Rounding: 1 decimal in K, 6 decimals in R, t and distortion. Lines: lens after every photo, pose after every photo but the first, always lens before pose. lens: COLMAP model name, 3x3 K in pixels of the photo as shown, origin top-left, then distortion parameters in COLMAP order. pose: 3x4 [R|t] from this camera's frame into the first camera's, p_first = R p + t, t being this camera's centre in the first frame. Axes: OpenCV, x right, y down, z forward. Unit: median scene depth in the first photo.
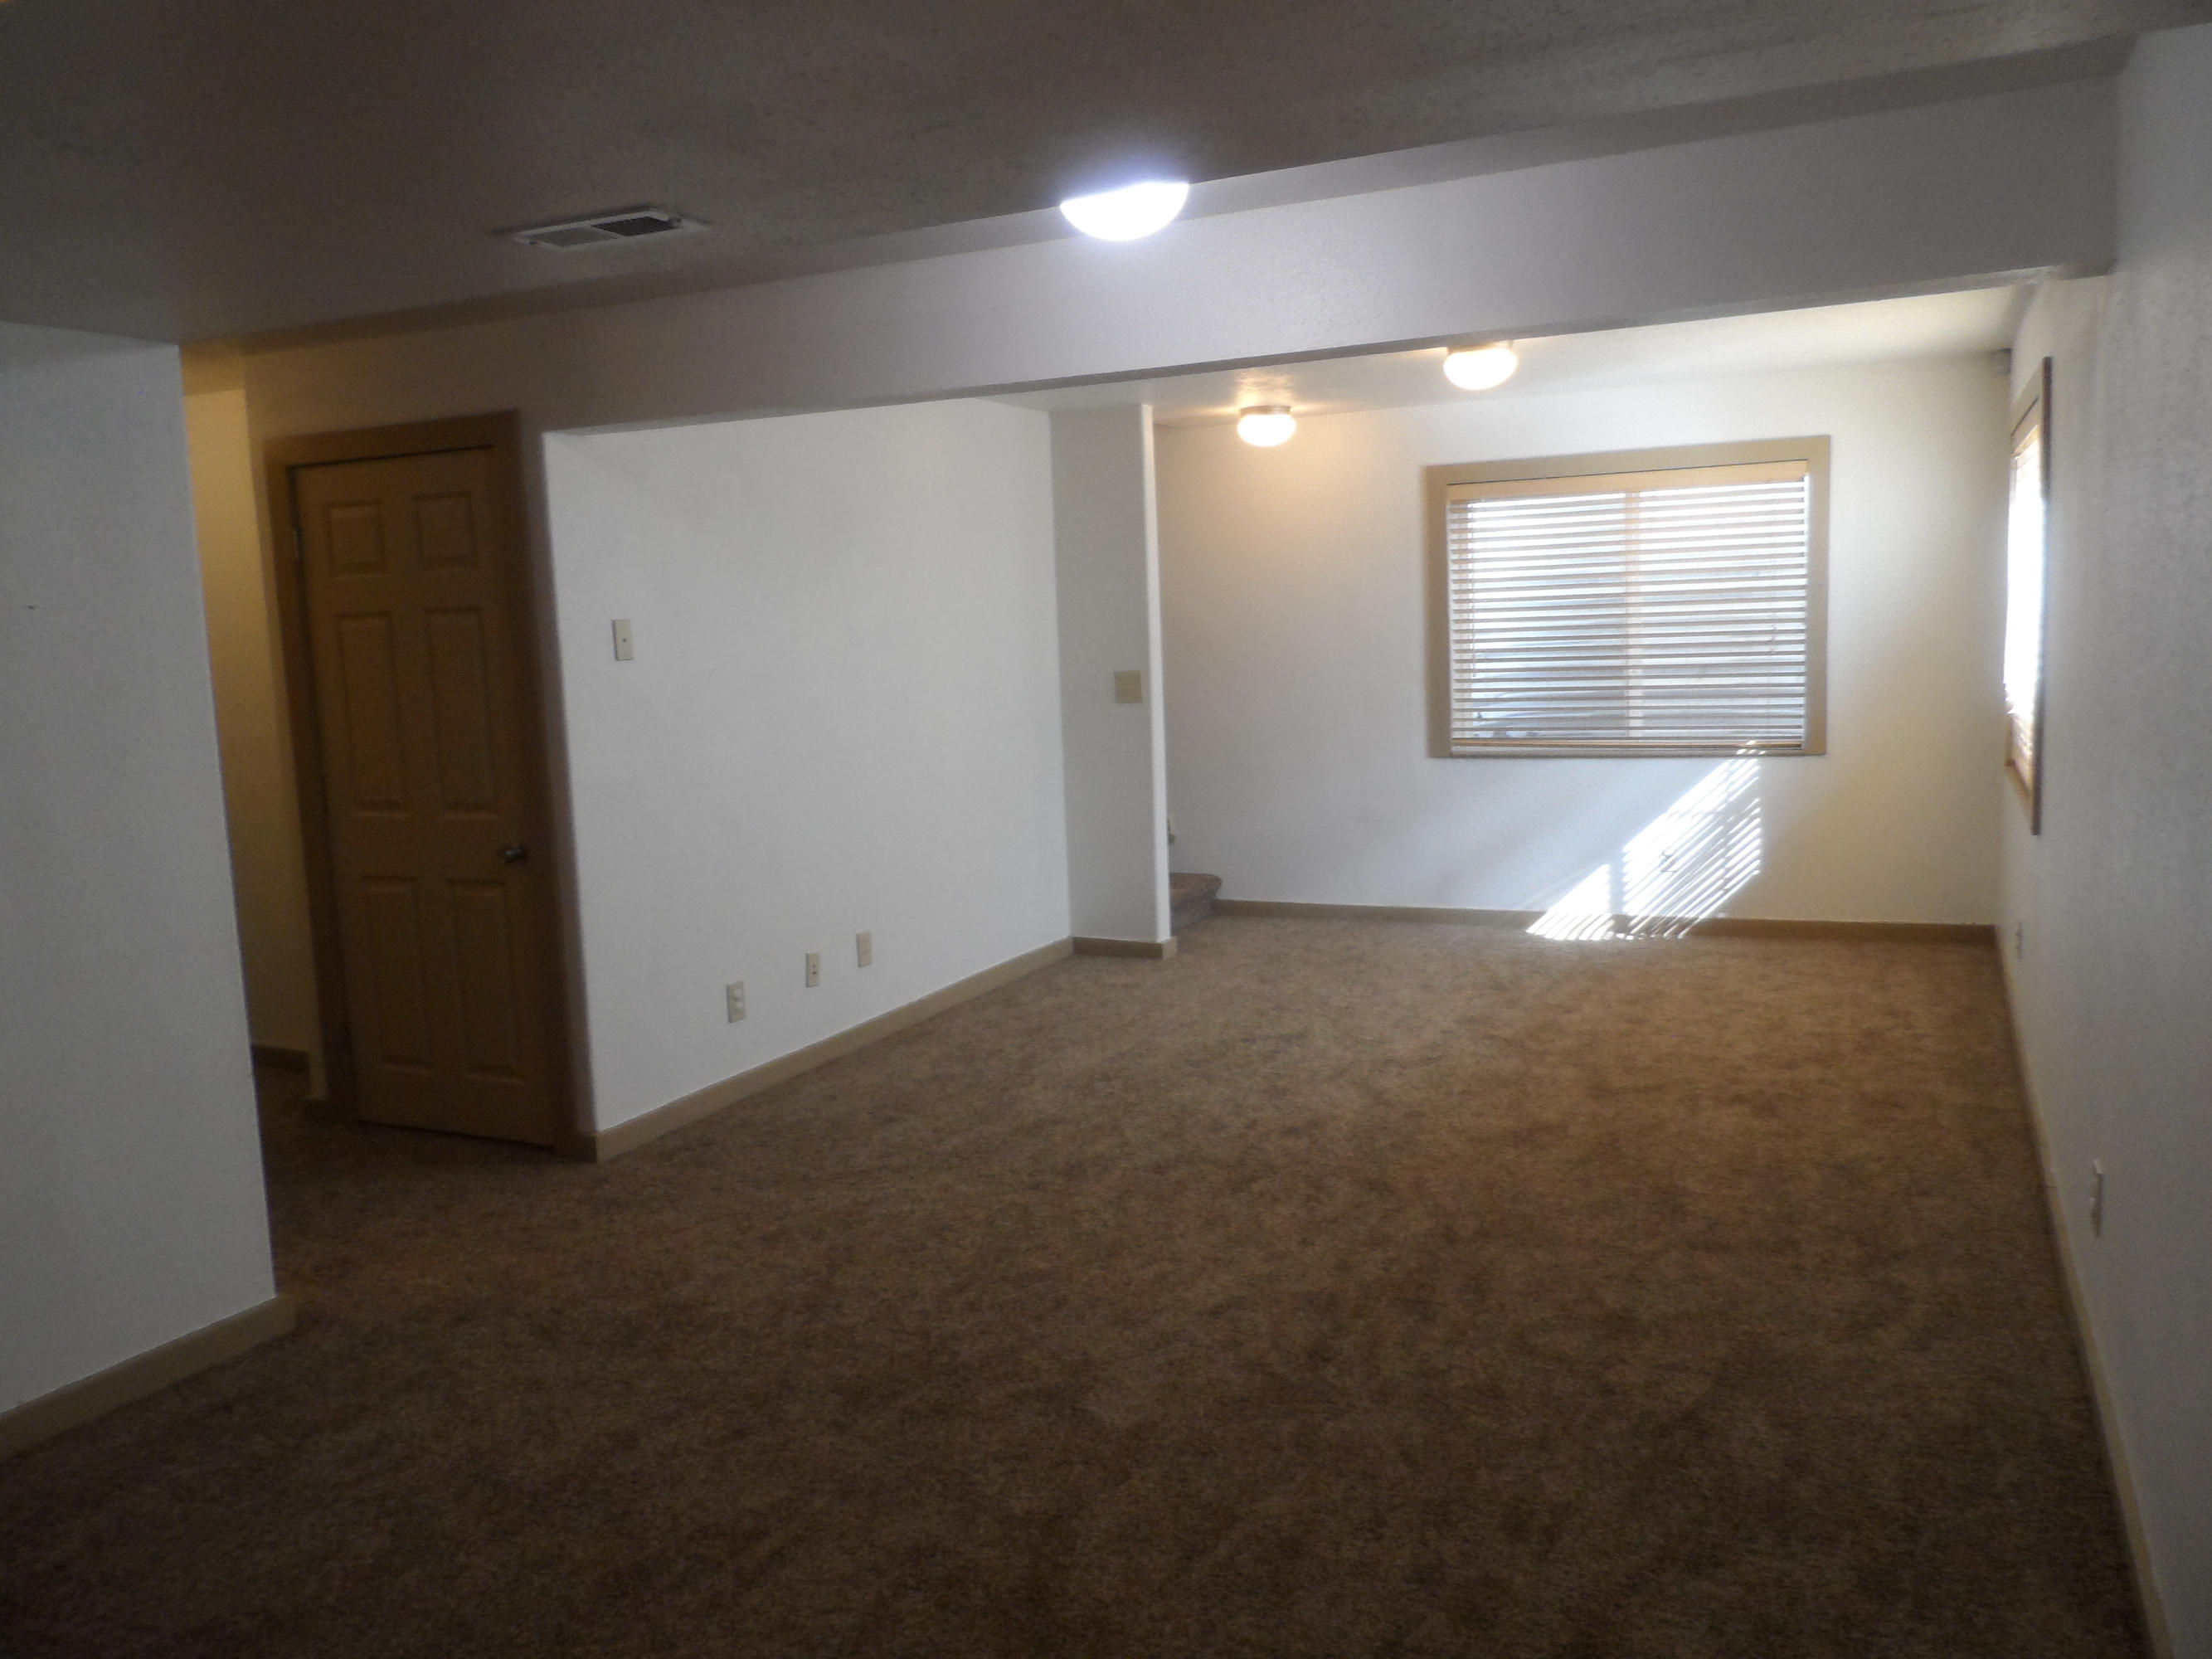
lens RADIAL K [[1704.7, 0, 1100.2], [0, 1704.7, 831.6], [0, 0, 1]] dist [0.015687, -0.002987]
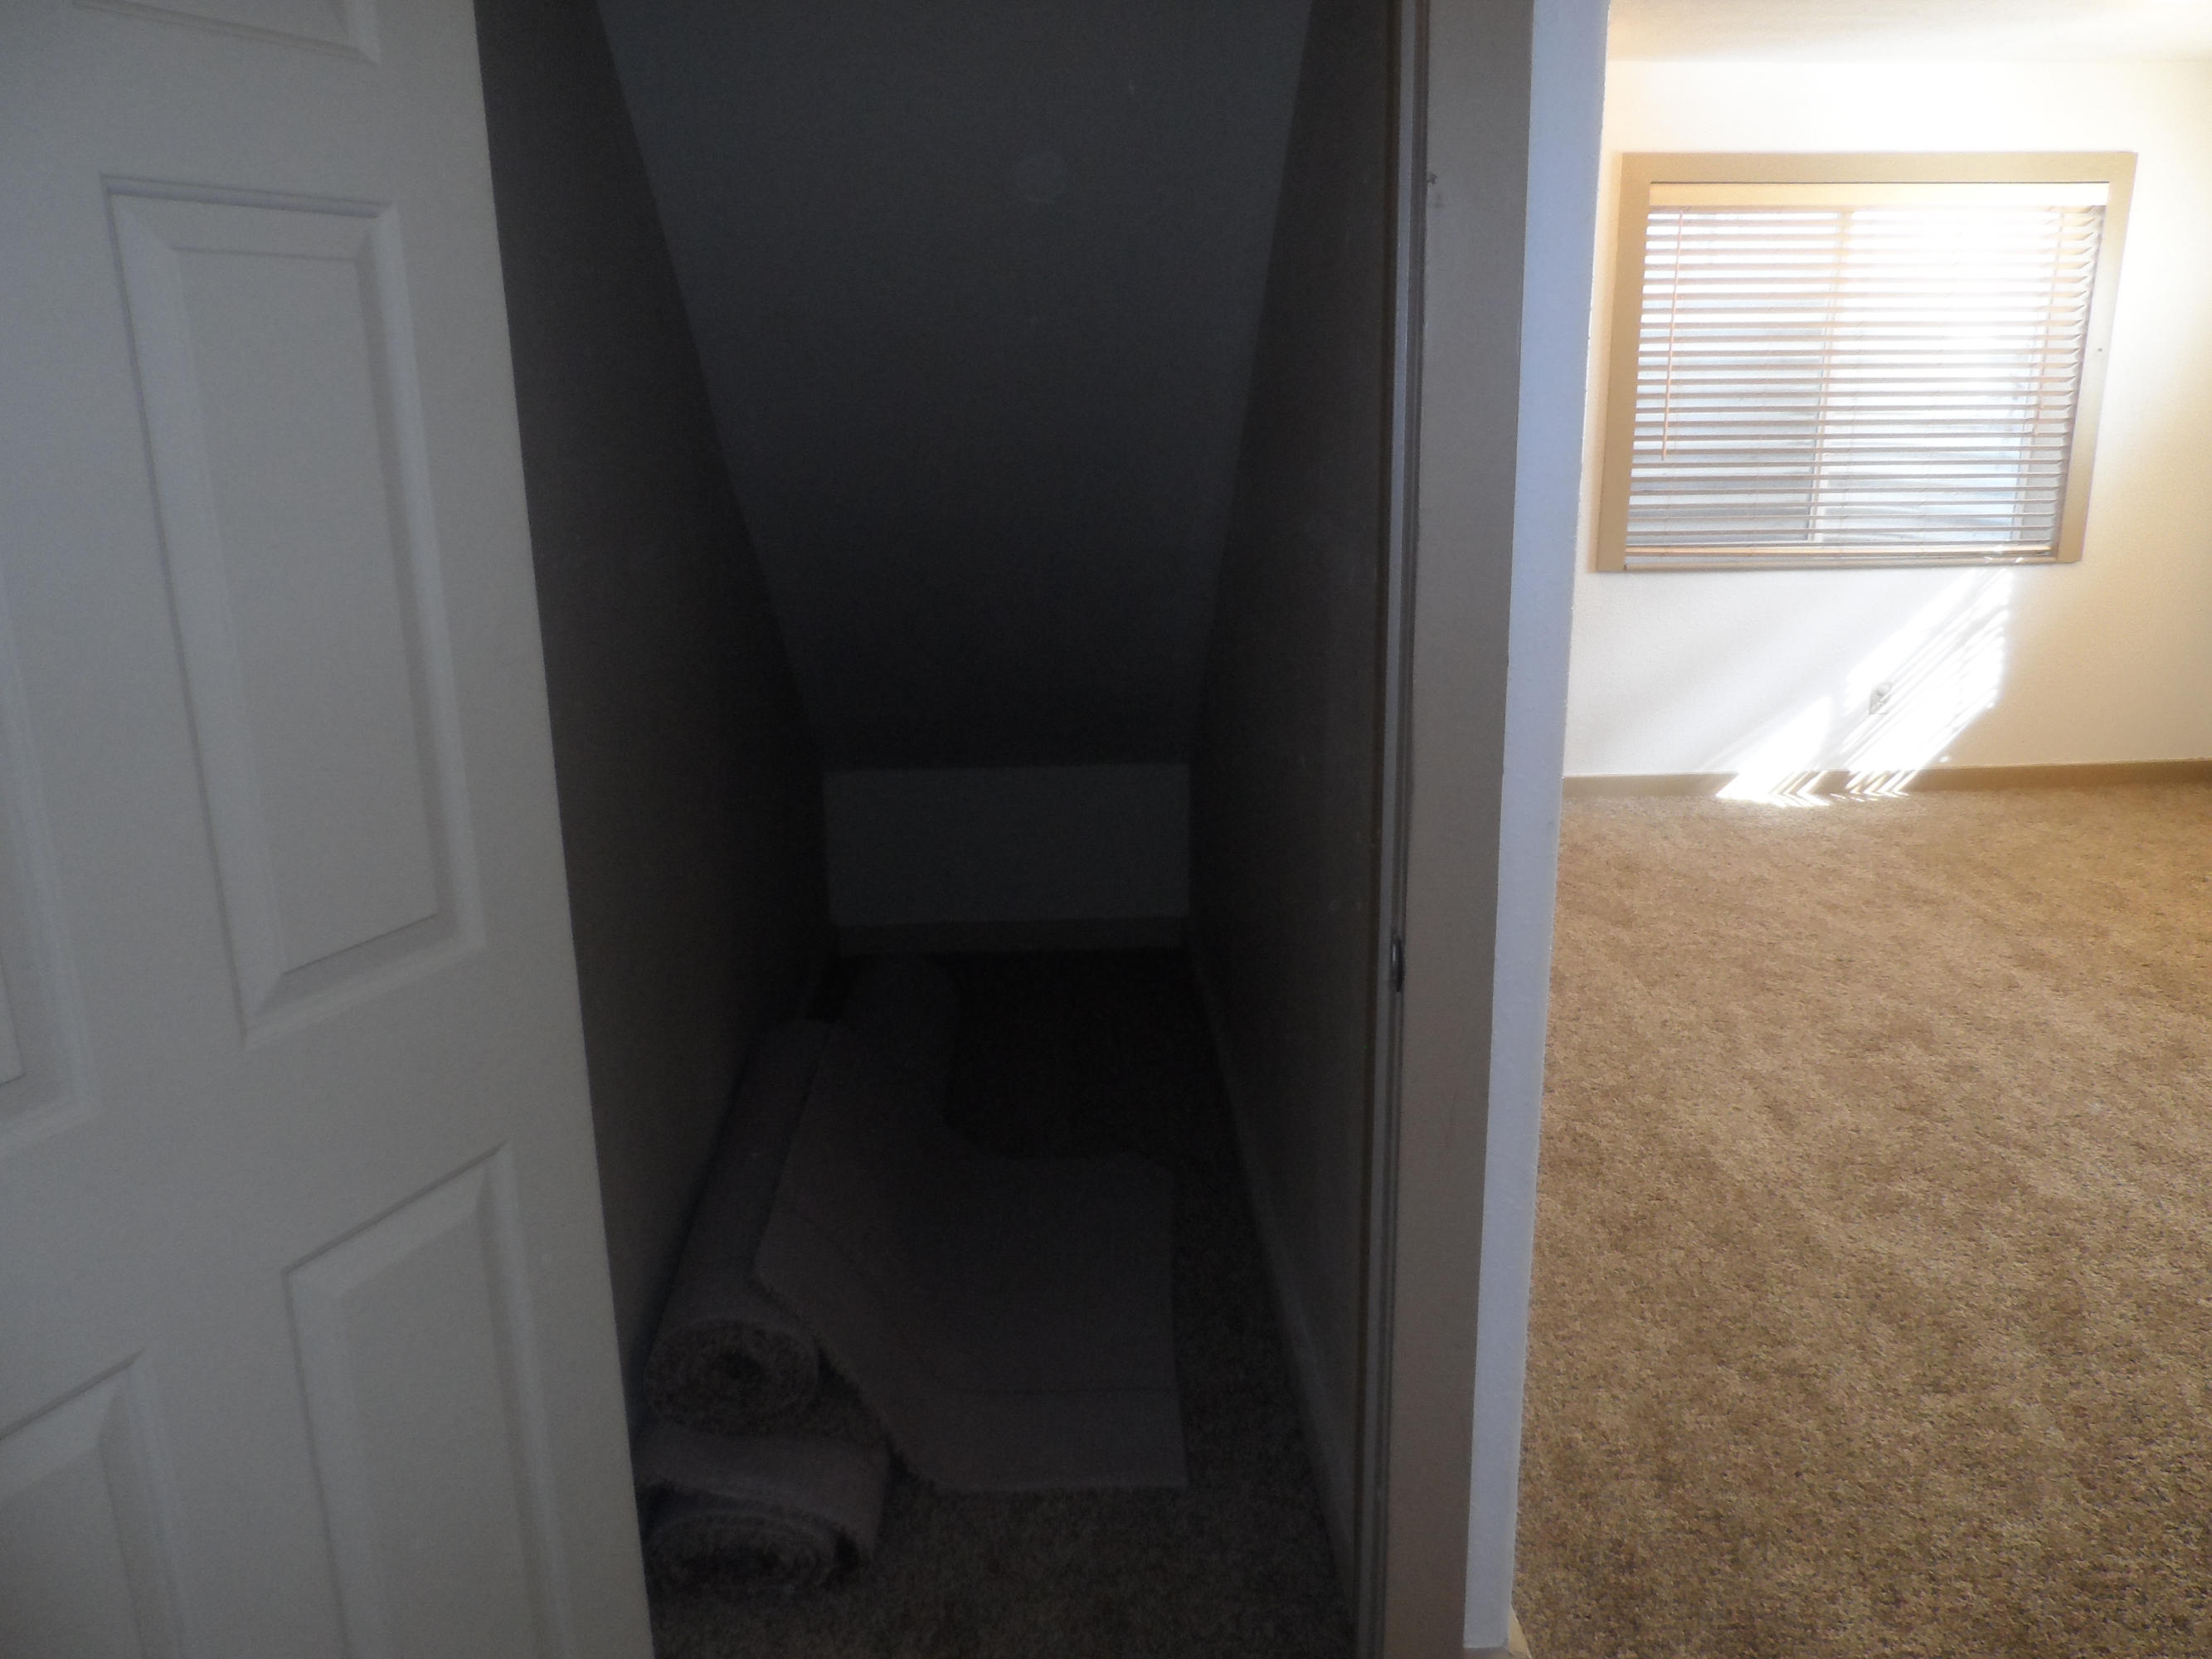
lens RADIAL K [[1704.7, 0, 1111.3], [0, 1704.7, 826.1], [0, 0, 1]] dist [0.015687, -0.002987]
pose [[0.857876, -0.099230, 0.504185, -0.392446], [0.033398, 0.989870, 0.137992, -0.047335], [-0.512770, -0.101542, 0.852500, 0.513262]]
